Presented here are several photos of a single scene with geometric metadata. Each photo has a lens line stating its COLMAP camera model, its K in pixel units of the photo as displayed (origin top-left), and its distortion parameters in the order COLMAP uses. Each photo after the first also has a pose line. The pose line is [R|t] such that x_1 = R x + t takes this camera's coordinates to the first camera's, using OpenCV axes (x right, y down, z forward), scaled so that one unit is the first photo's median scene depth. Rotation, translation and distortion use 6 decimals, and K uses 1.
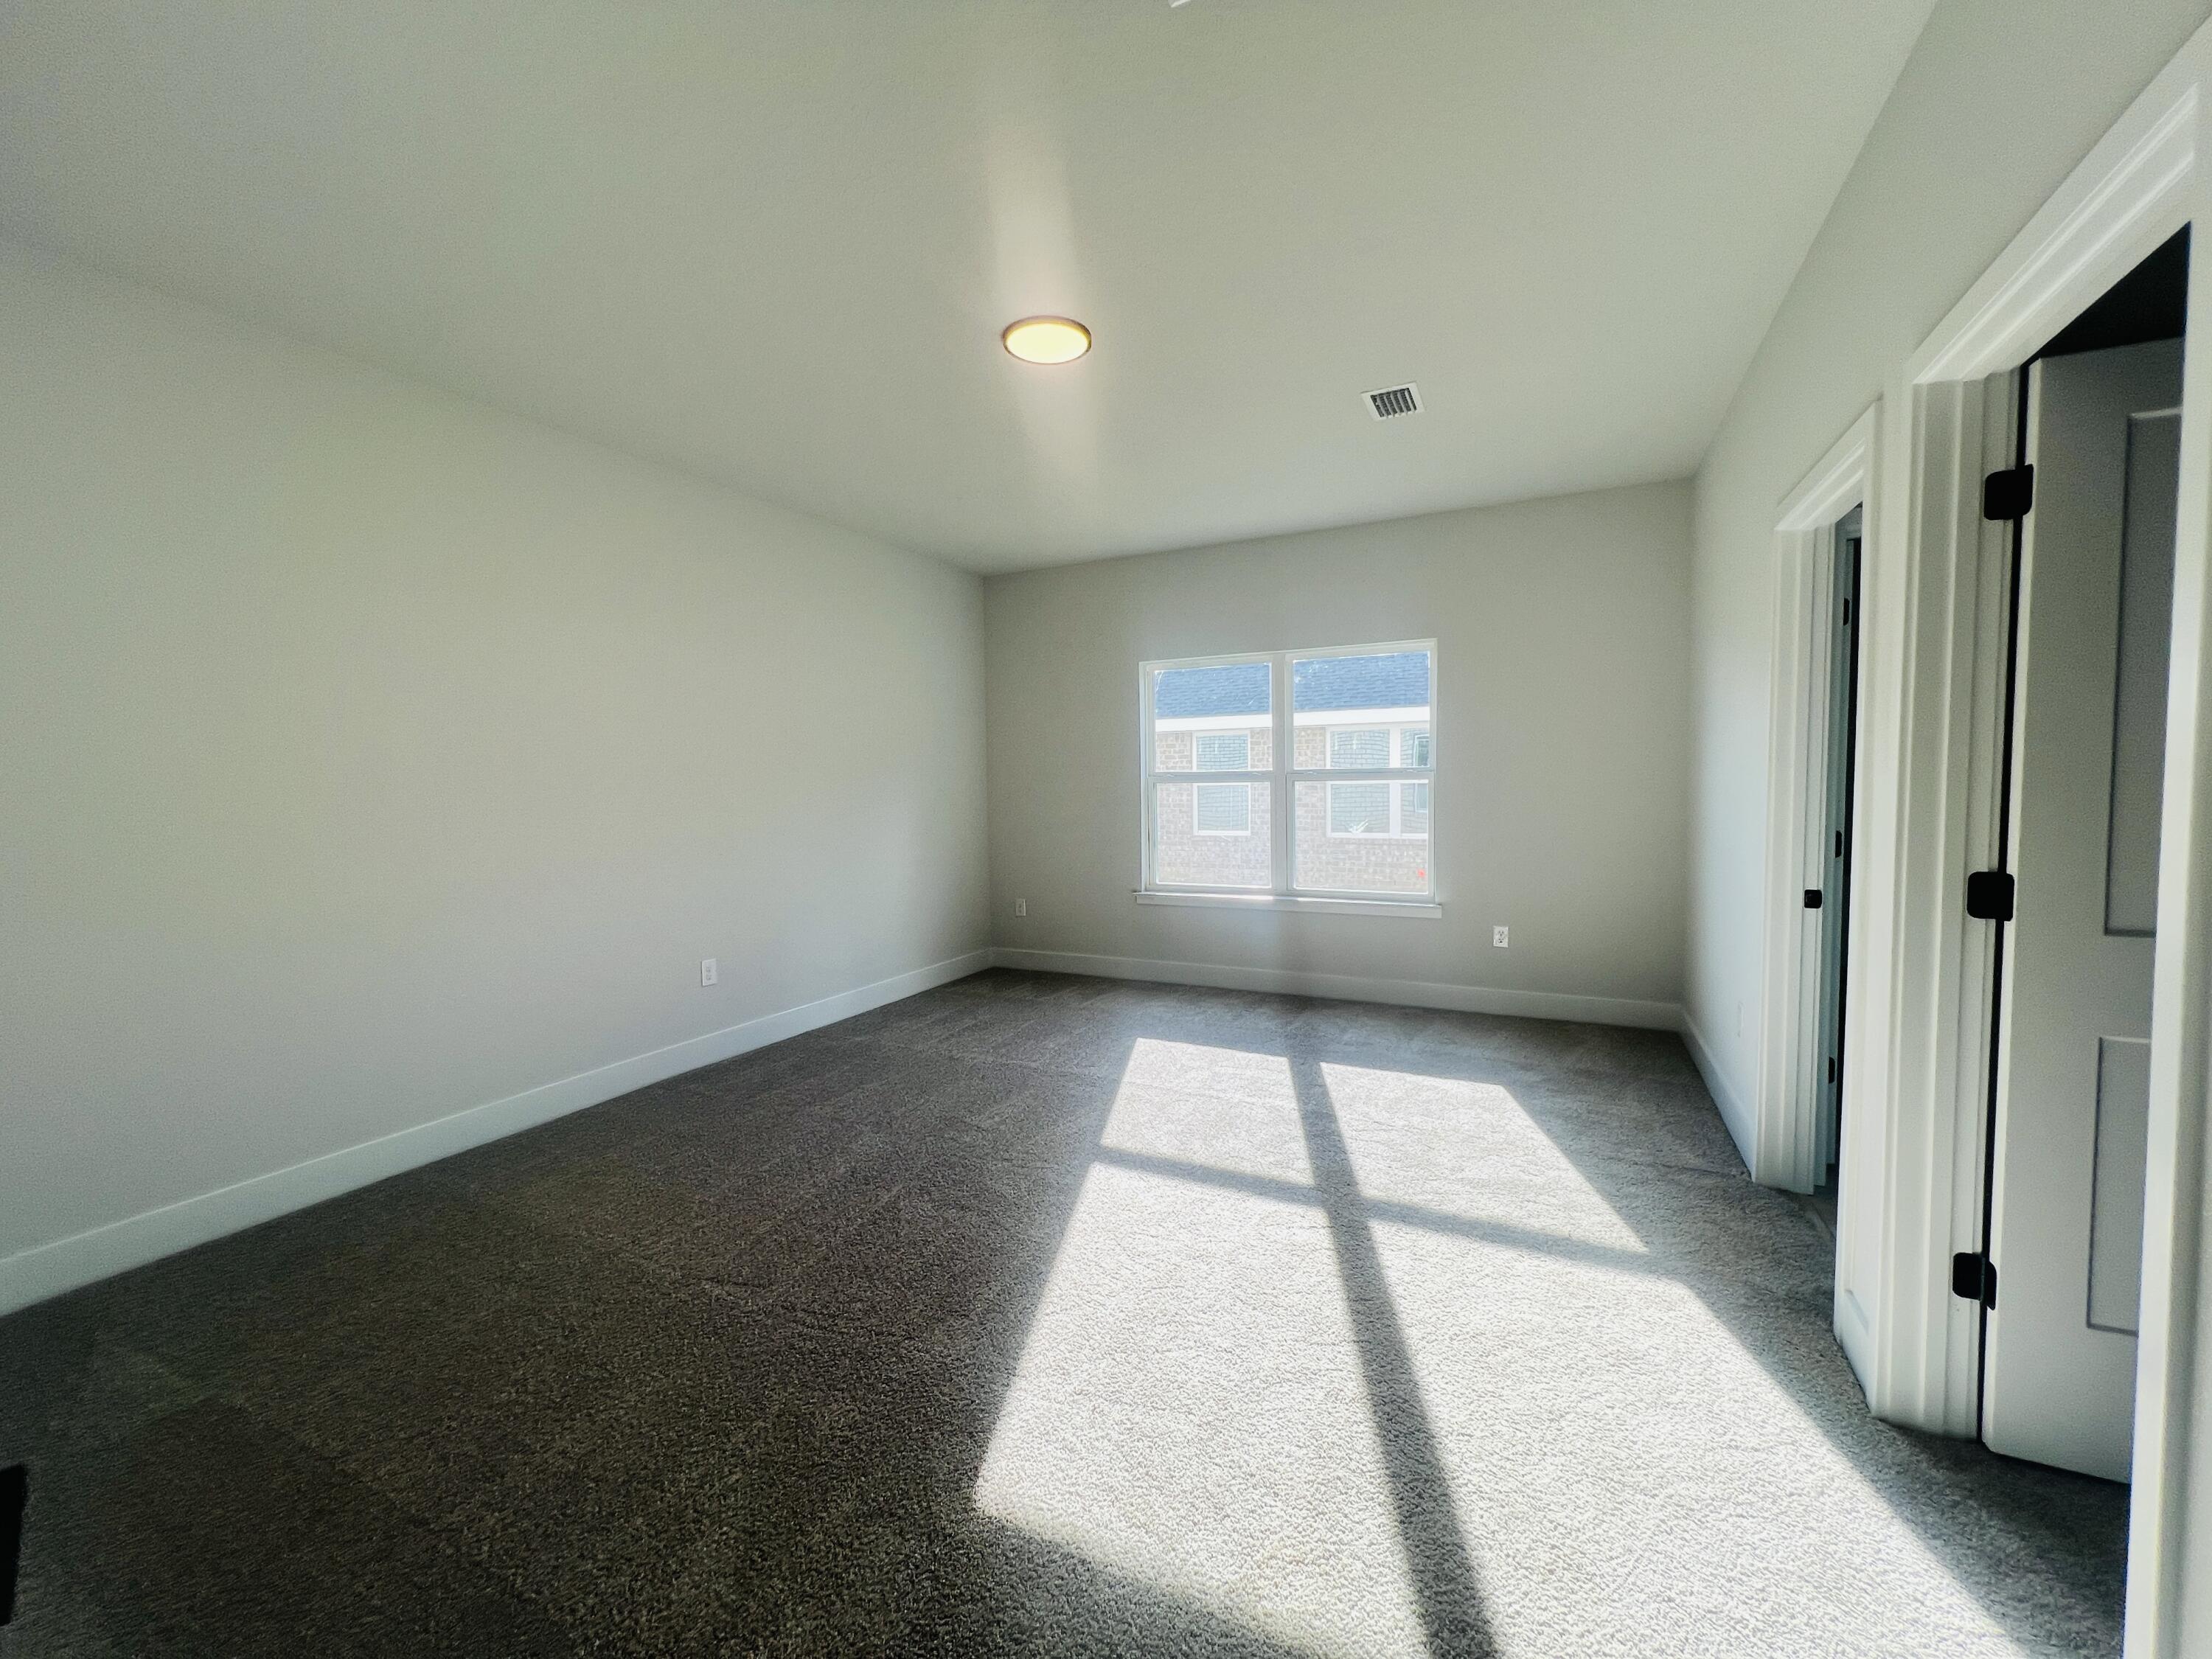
lens RADIAL K [[886.1, 0, 1105.3], [0, 886.1, 827.1], [0, 0, 1]] dist [-0.001323, 0.000079]
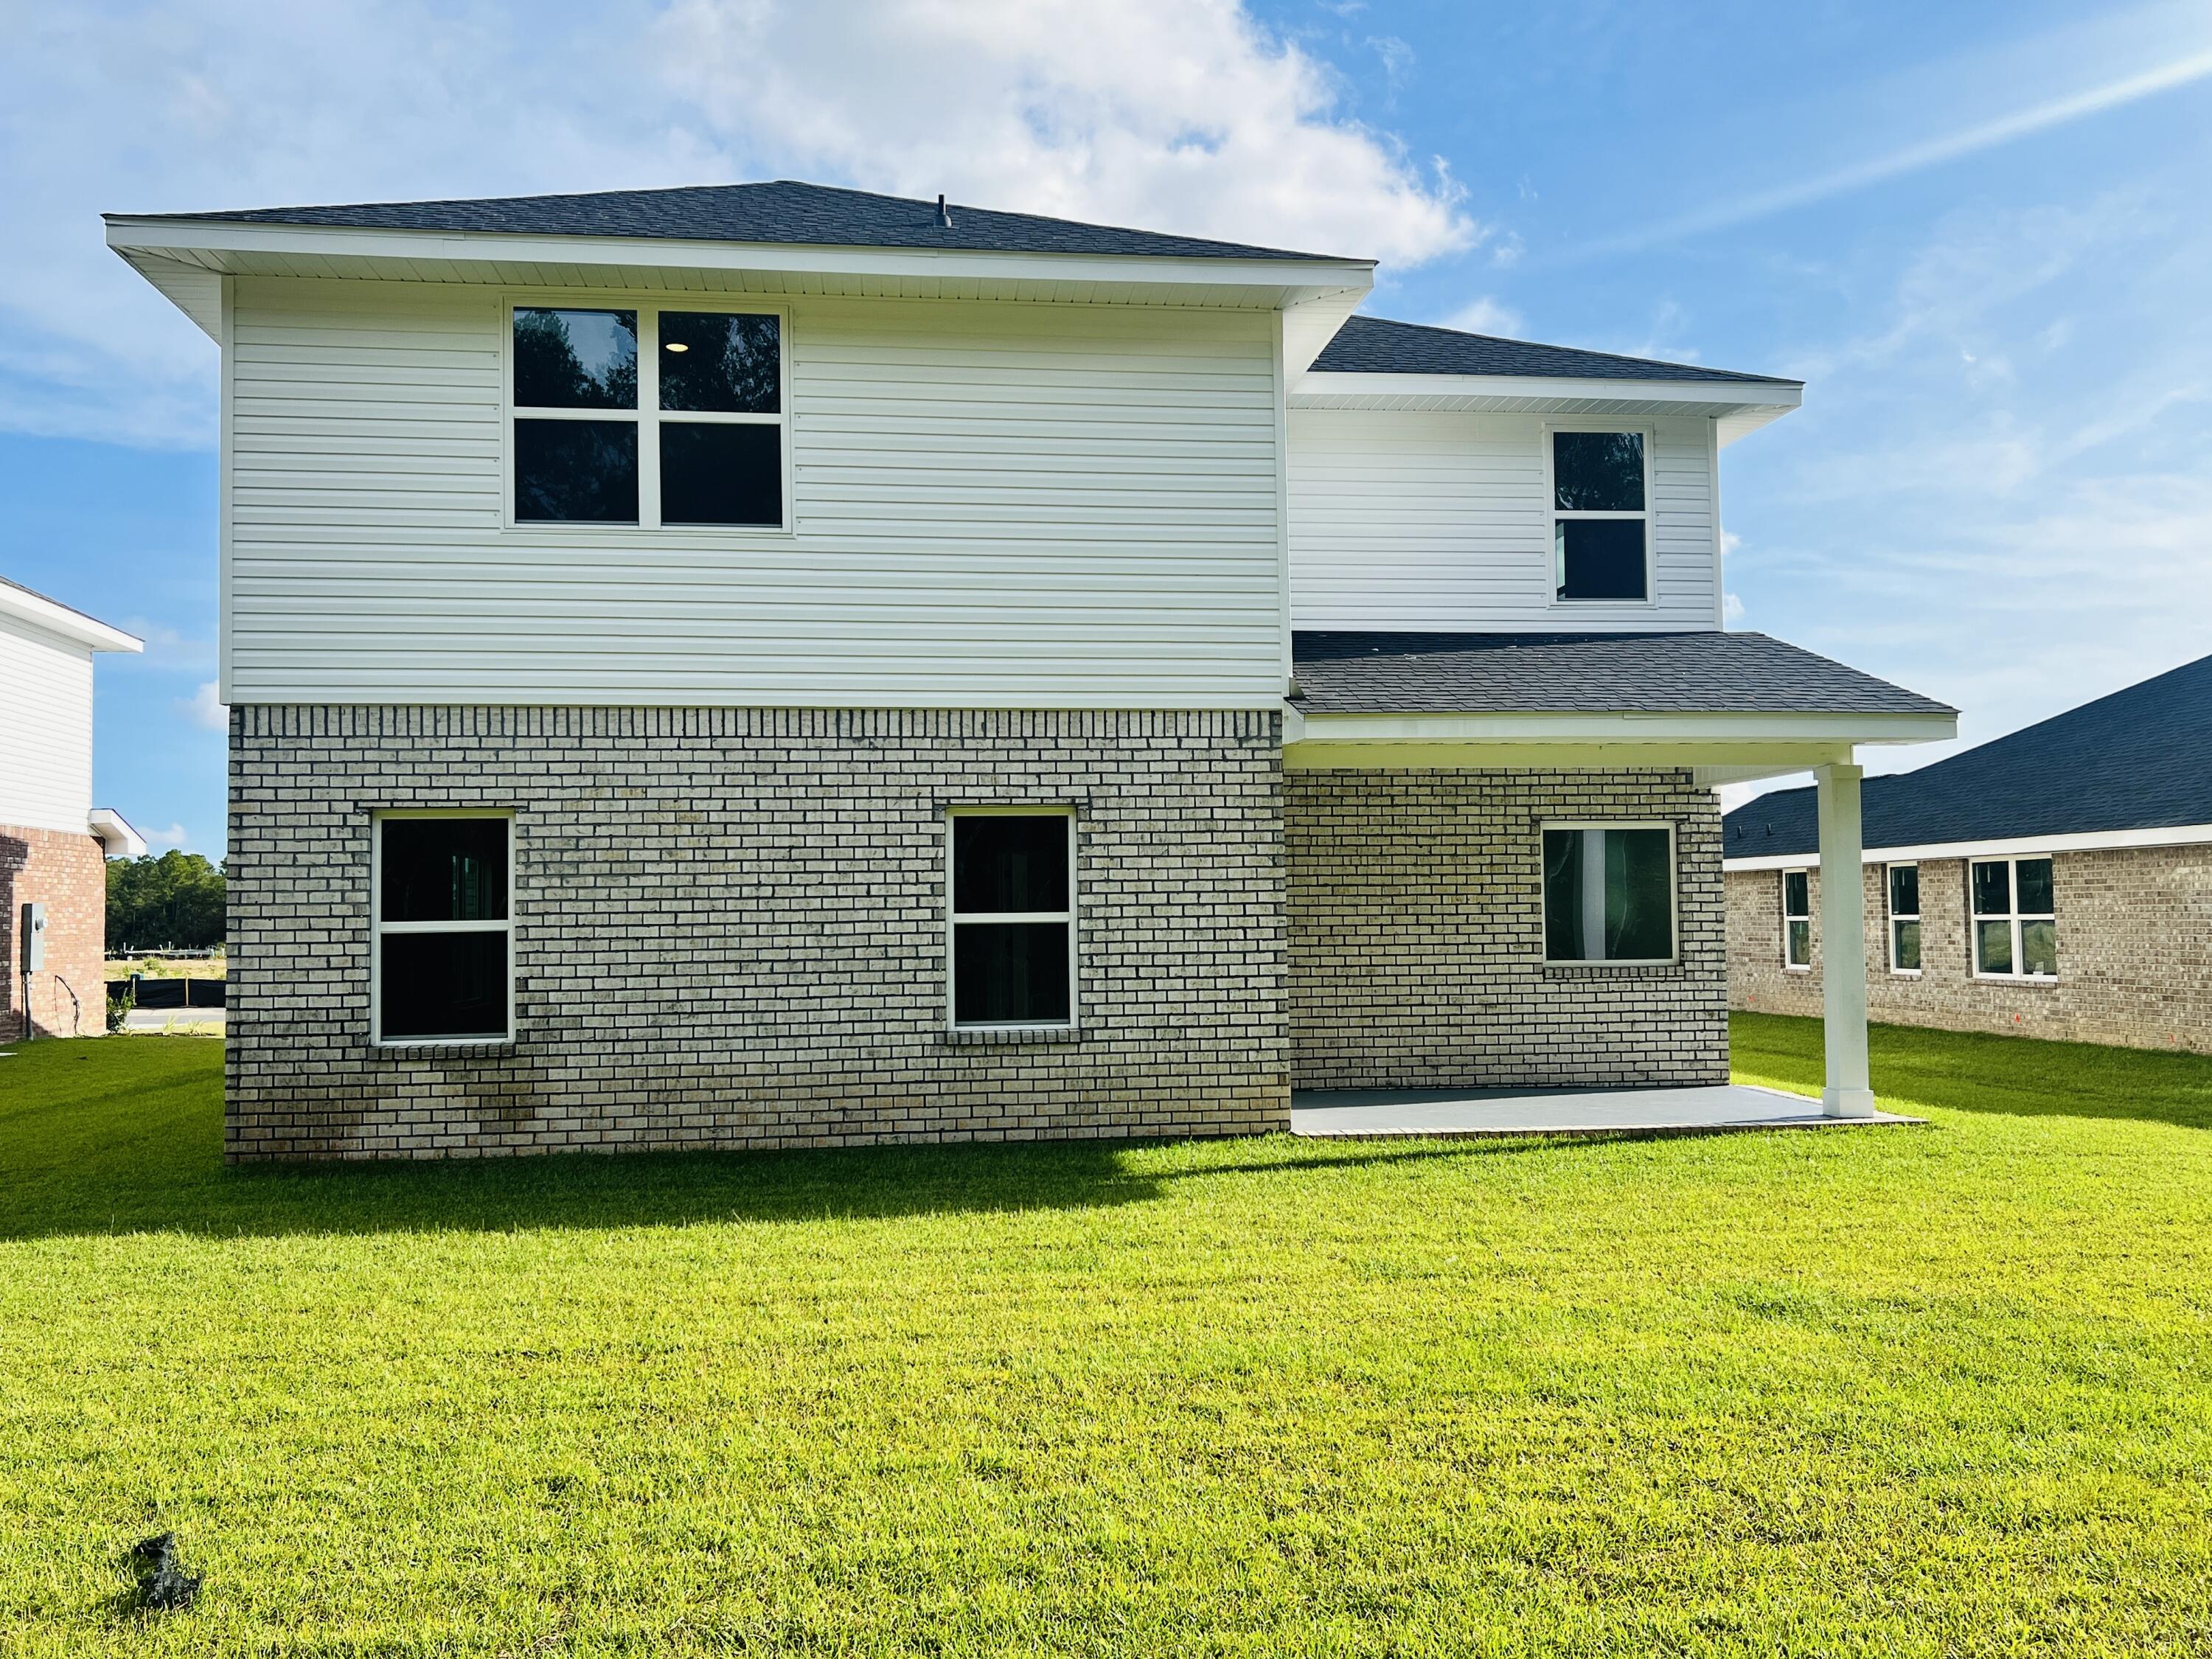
lens RADIAL K [[1868.9, 0, 1105.7], [0, 1868.9, 829.7], [0, 0, 1]] dist [0.000946, 0.000298]
pose [[0.562517, -0.025344, -0.826397, 1.369844], [-0.051480, 0.996517, -0.065603, 0.032475], [0.825182, 0.079445, 0.559253, -0.855135]]
